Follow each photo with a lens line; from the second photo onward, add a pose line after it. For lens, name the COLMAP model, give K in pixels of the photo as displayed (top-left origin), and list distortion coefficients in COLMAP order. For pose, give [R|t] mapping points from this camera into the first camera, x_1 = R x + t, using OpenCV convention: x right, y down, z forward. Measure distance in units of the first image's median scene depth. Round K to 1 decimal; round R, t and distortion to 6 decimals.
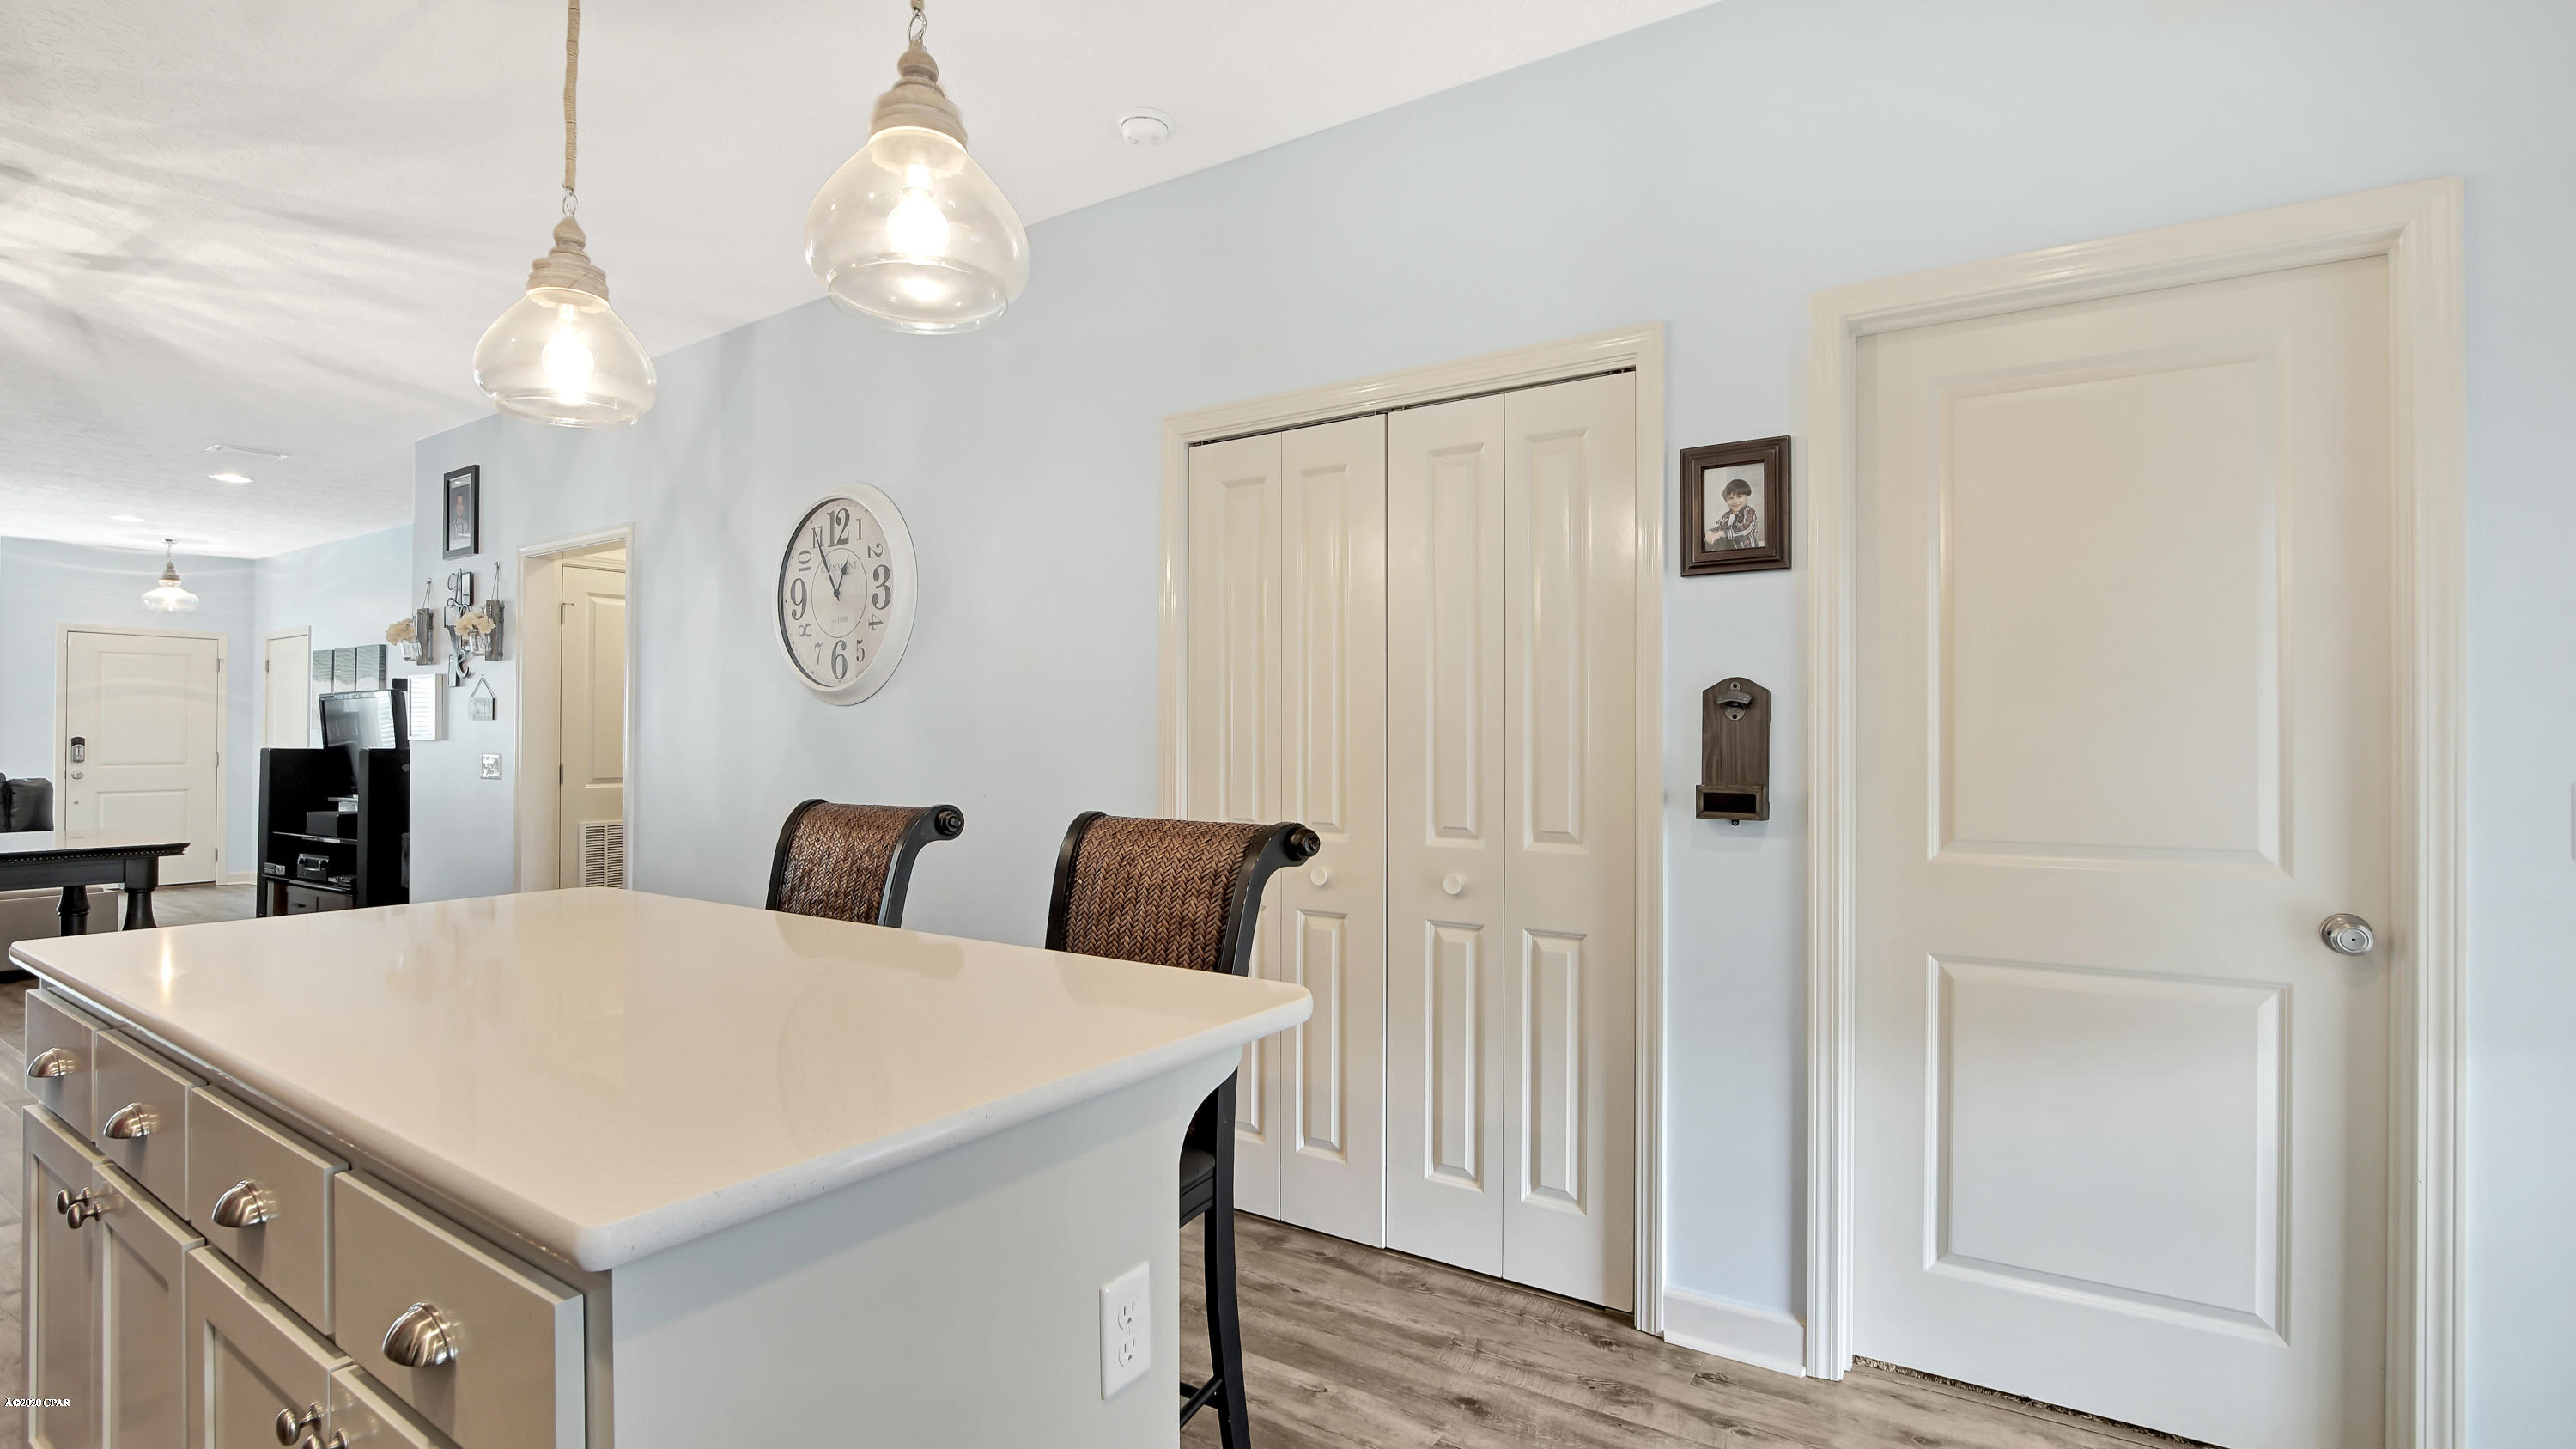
lens RADIAL K [[1250.1, 0, 1282.1], [0, 1250.1, 712.5], [0, 0, 1]] dist [-0.001190, -0.000090]
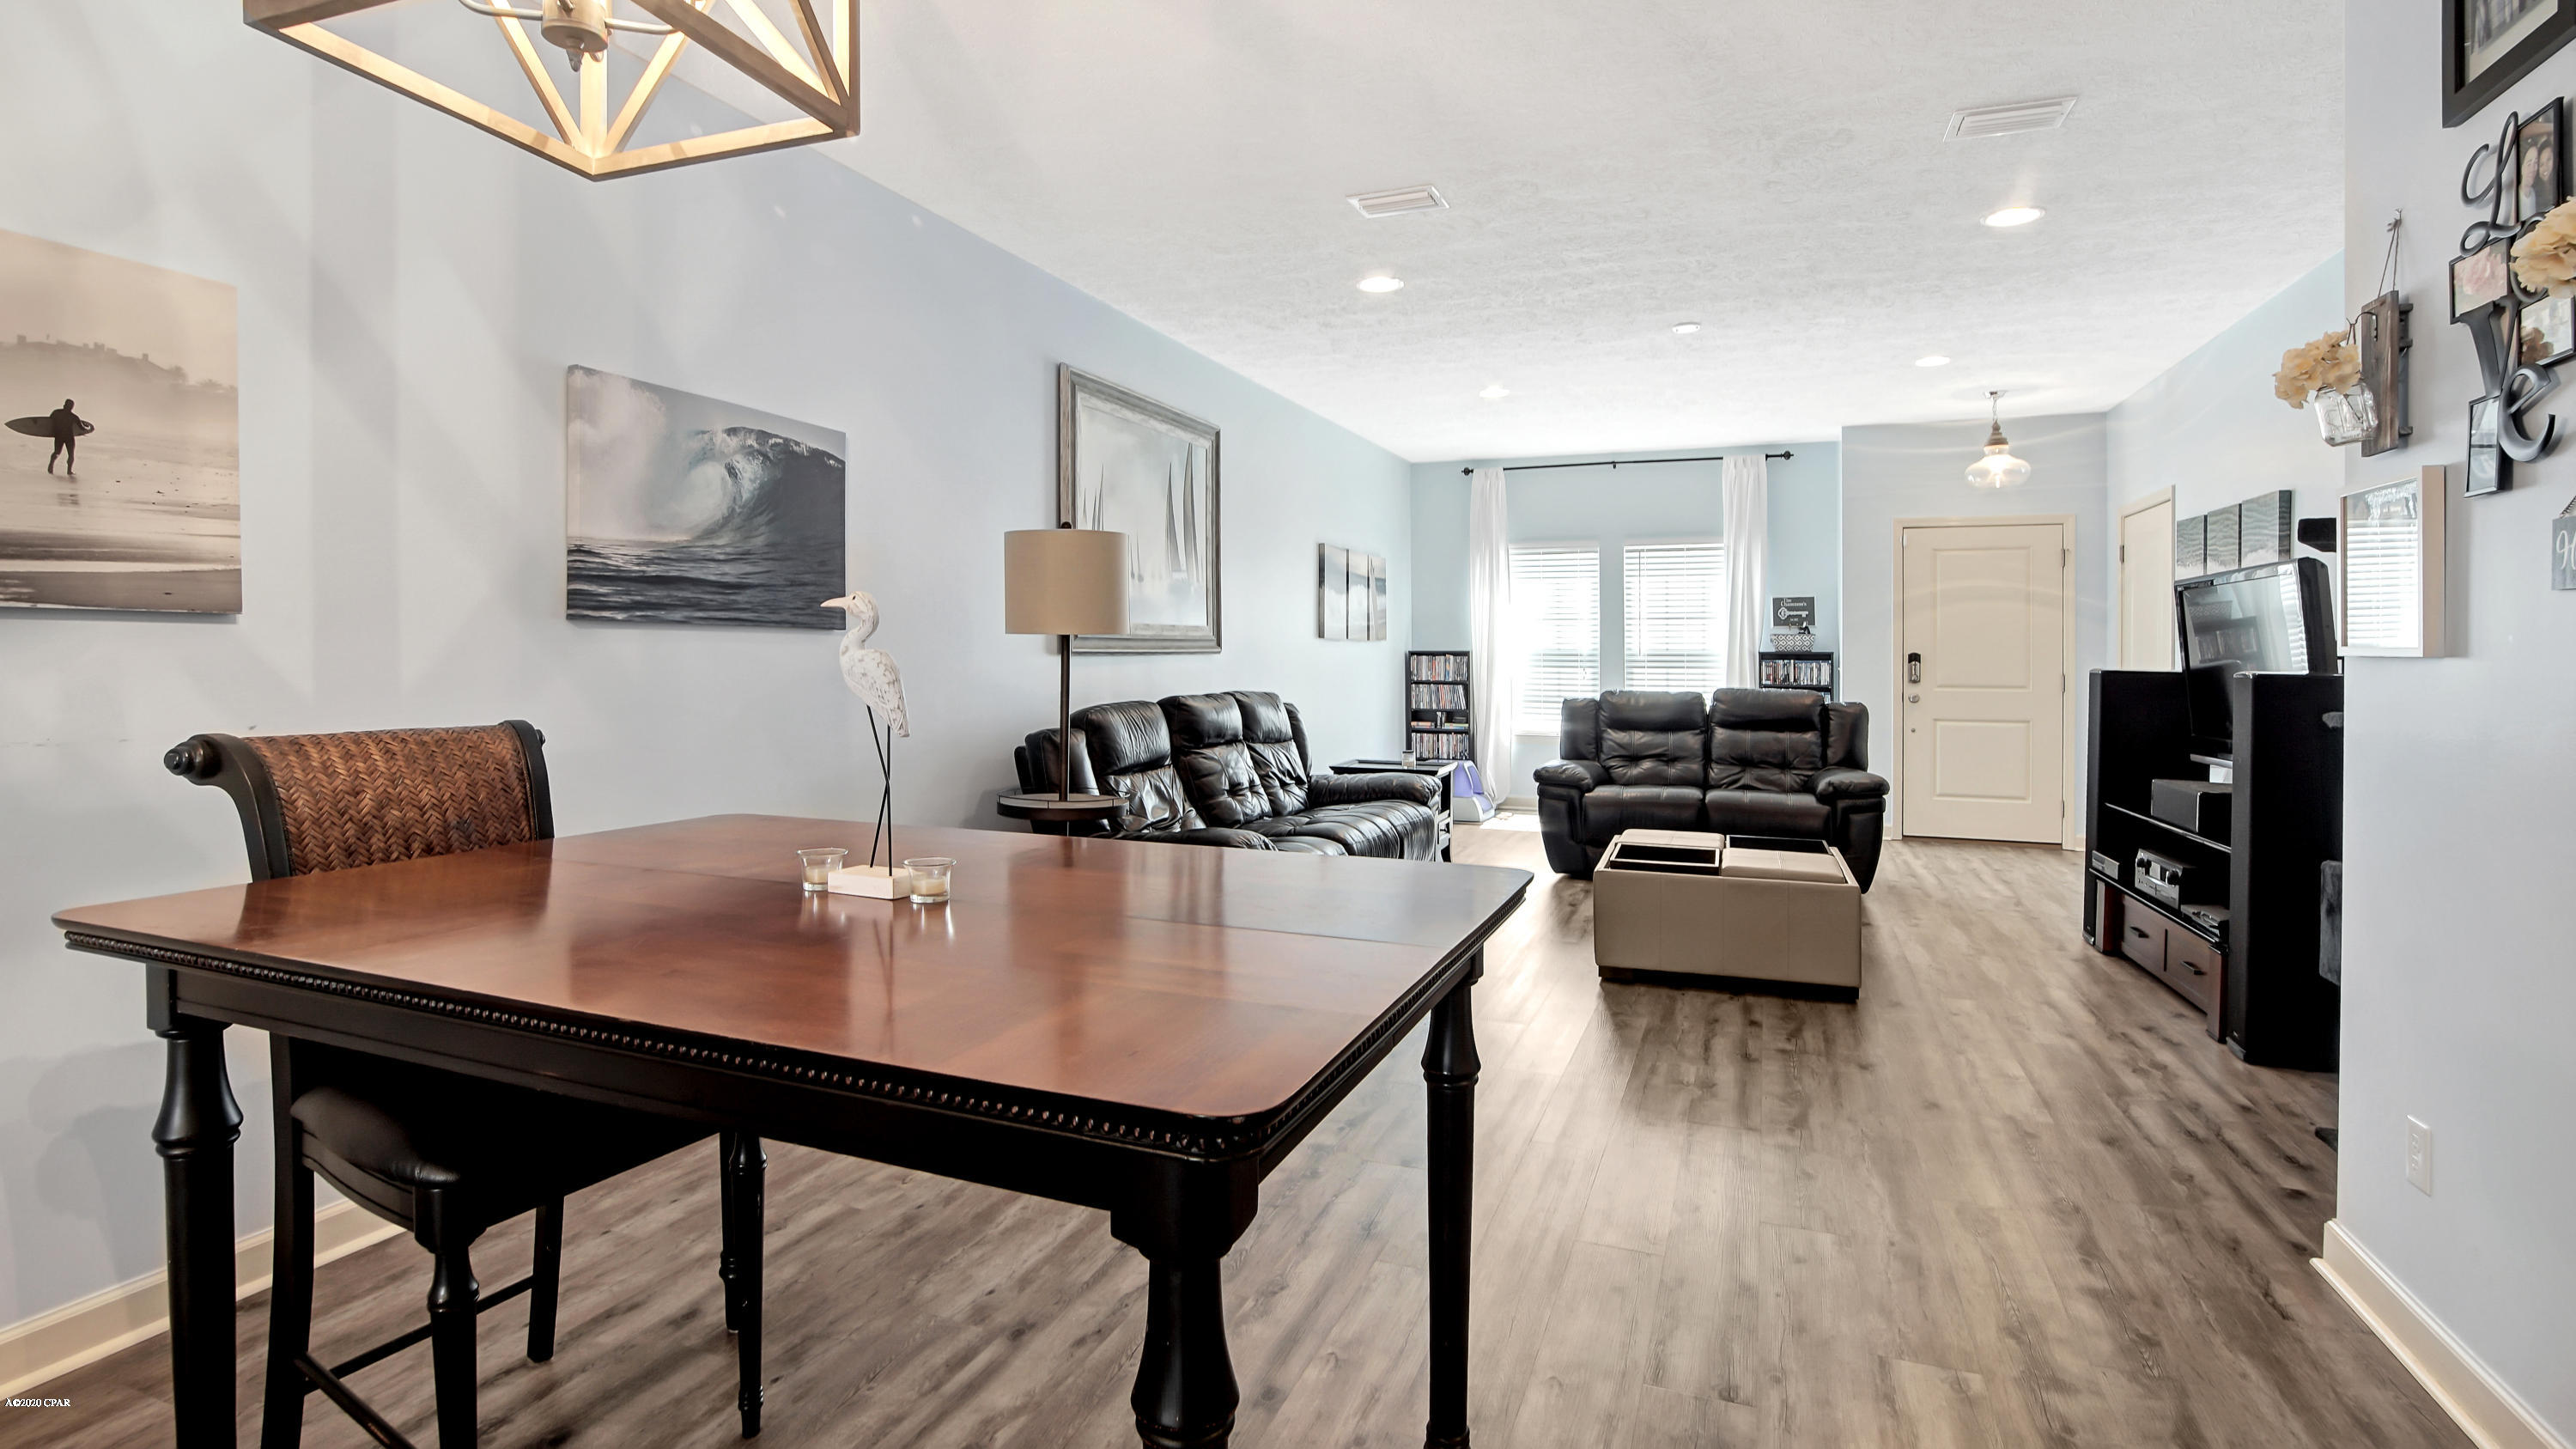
lens RADIAL K [[1200.5, 0, 1278.7], [0, 1200.5, 662.7], [0, 0, 1]] dist [-0.040787, 0.016105]
pose [[0.226924, 0.008306, -0.973877, -0.375194], [0.015724, 0.999802, 0.012191, 0.013161], [0.973786, -0.018080, 0.226748, 0.533833]]
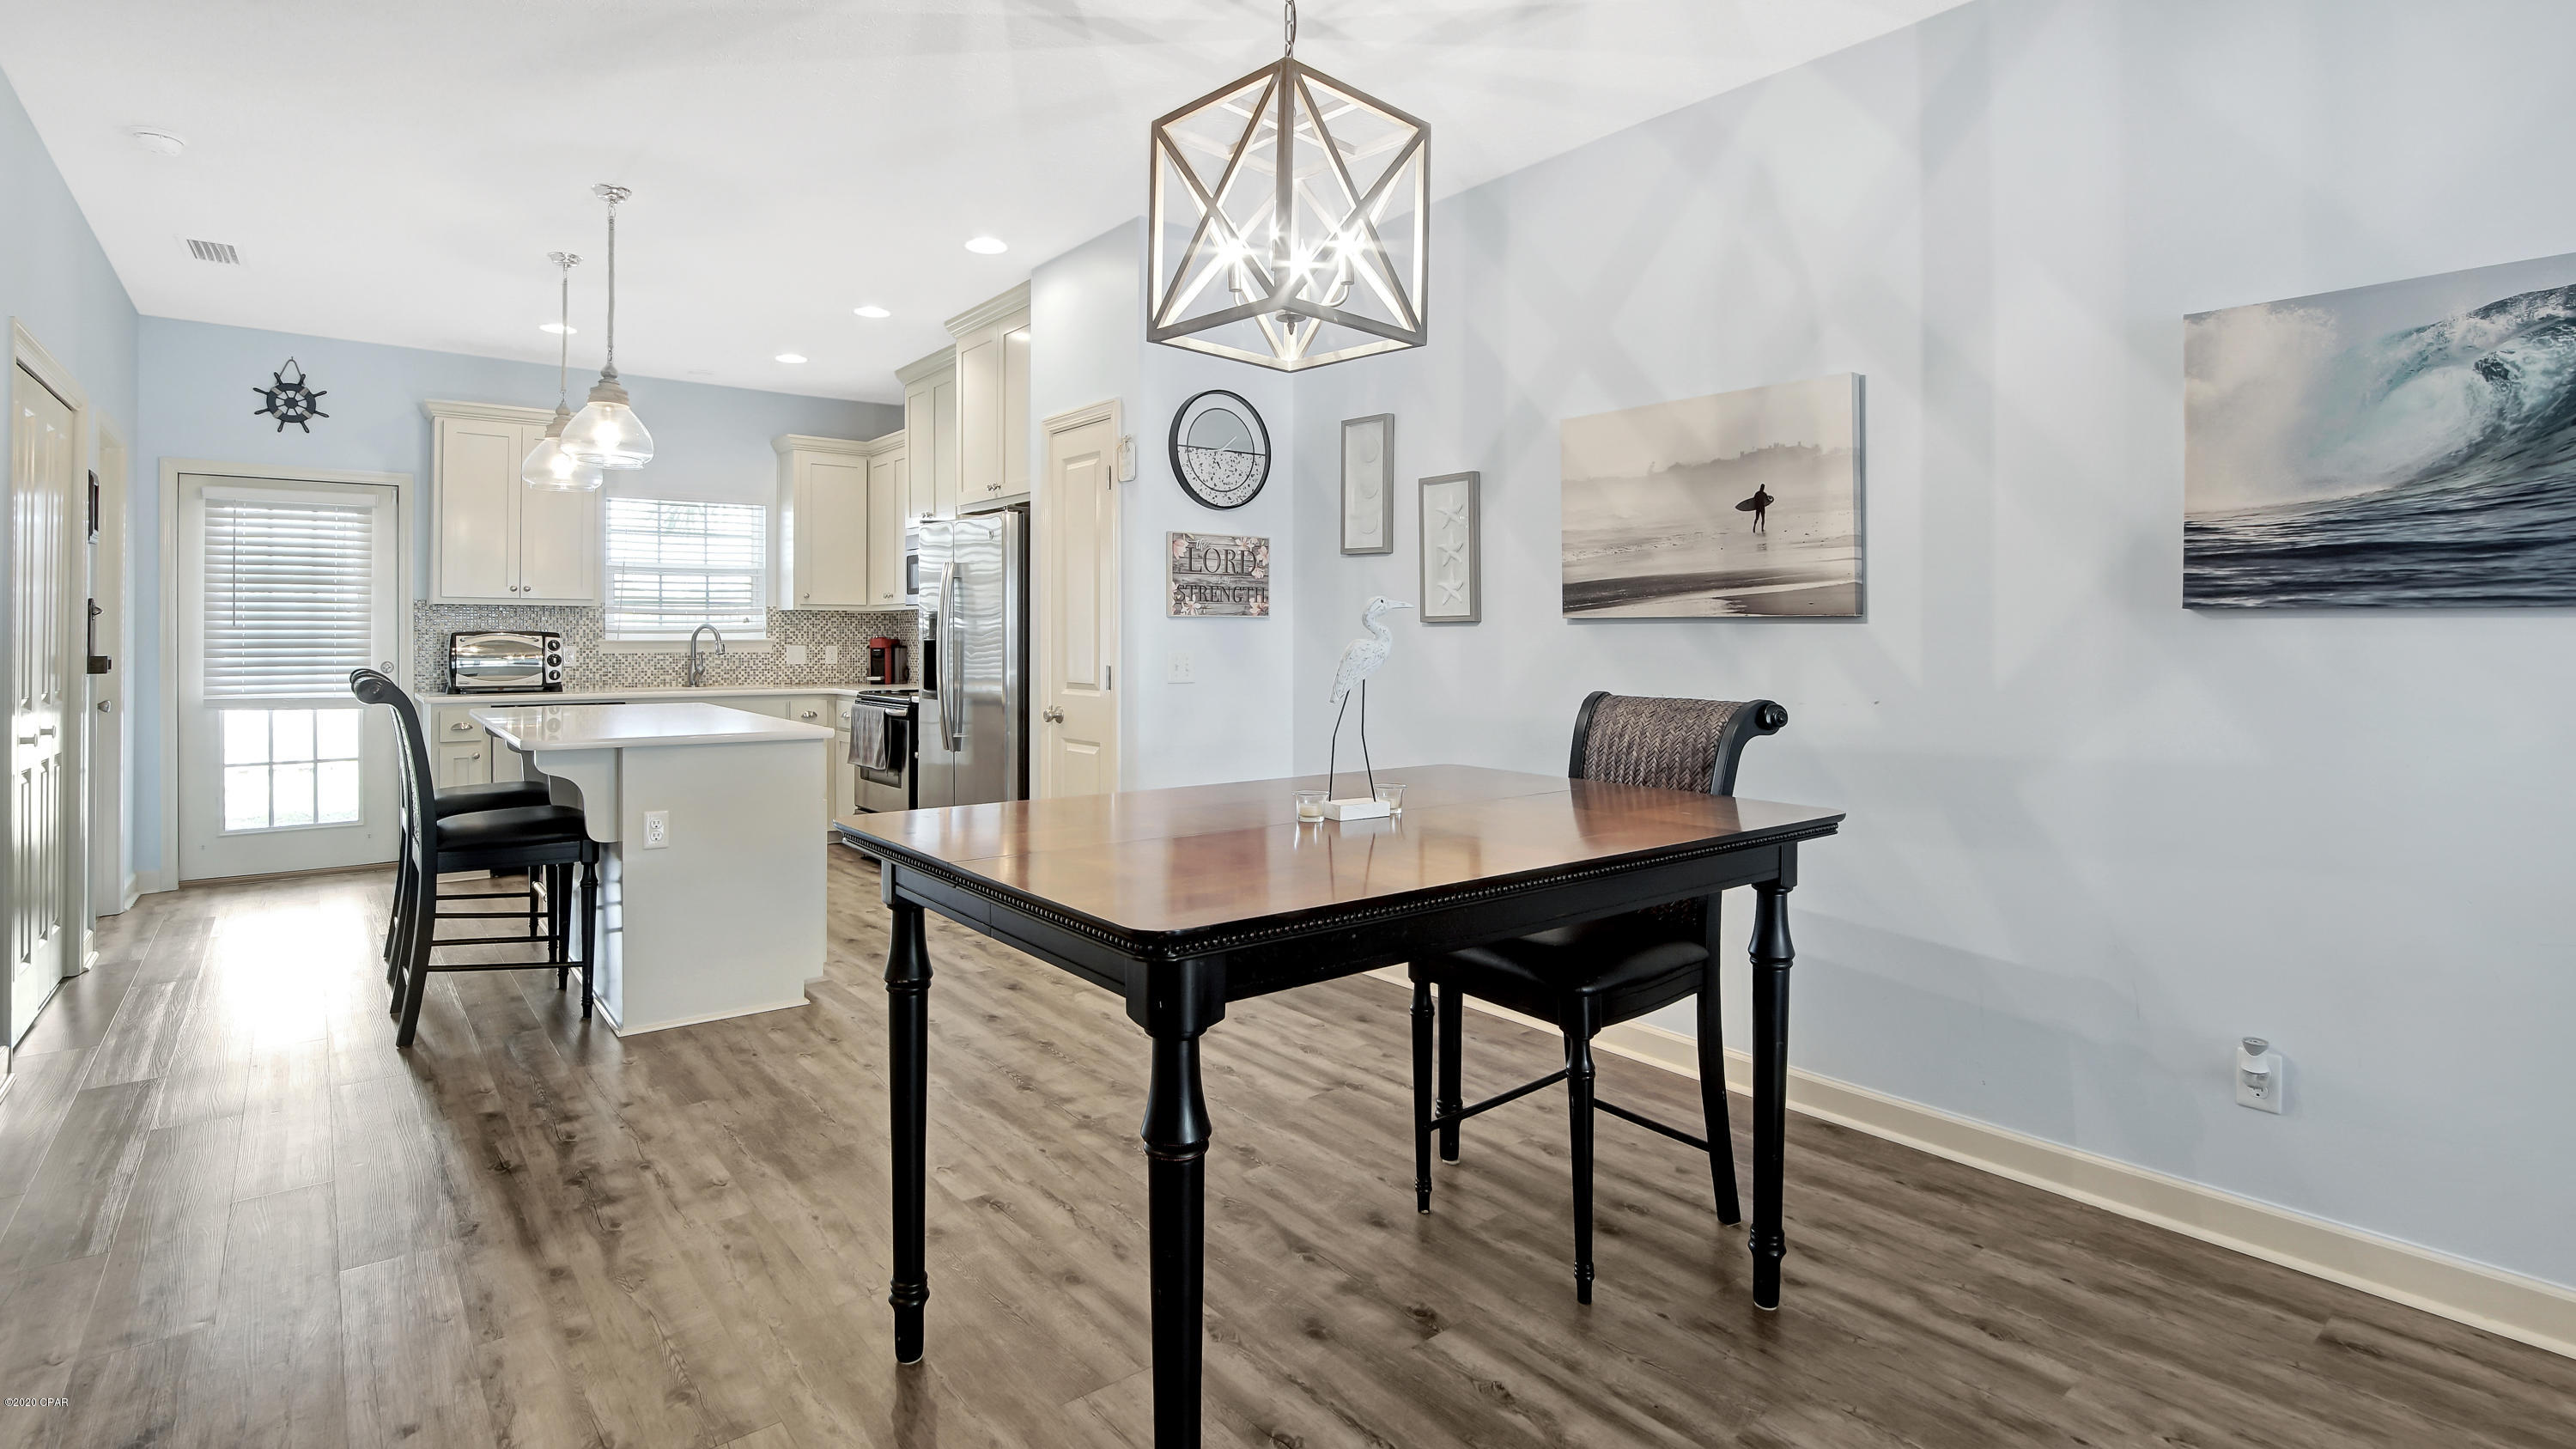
lens RADIAL K [[1211.0, 0, 1279.3], [0, 1211.0, 636.6], [0, 0, 1]] dist [-0.025137, 0.000473]
pose [[-0.960696, -0.005237, 0.277552, -0.694893], [-0.010692, 0.999778, -0.018144, 0.017639], [-0.277396, -0.020399, -0.960539, 0.834426]]
